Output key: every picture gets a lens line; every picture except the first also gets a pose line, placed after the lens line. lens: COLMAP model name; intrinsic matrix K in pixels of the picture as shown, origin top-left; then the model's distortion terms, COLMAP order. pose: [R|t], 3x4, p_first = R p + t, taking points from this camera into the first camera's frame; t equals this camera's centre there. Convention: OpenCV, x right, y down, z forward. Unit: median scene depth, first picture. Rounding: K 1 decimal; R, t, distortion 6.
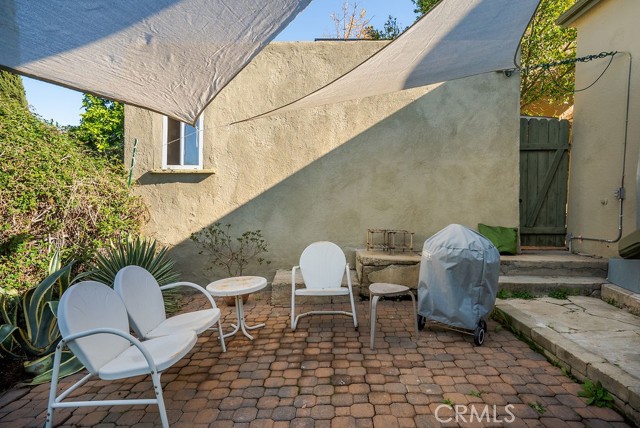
lens RADIAL K [[361.2, 0, 307.1], [0, 361.2, 210.4], [0, 0, 1]] dist [-0.011713, 0.002759]
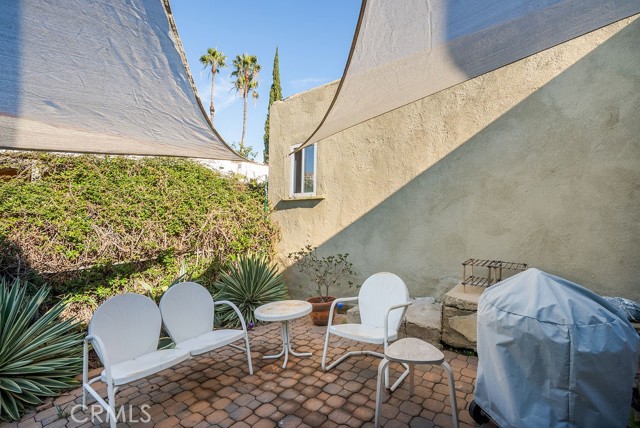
lens RADIAL K [[296.3, 0, 318.7], [0, 296.3, 209.8], [0, 0, 1]] dist [-0.022580, 0.006104]
pose [[0.811412, -0.026896, -0.583856, 0.268902], [0.000543, 0.998975, -0.045264, -0.026827], [0.584475, 0.036410, 0.810594, 0.250328]]
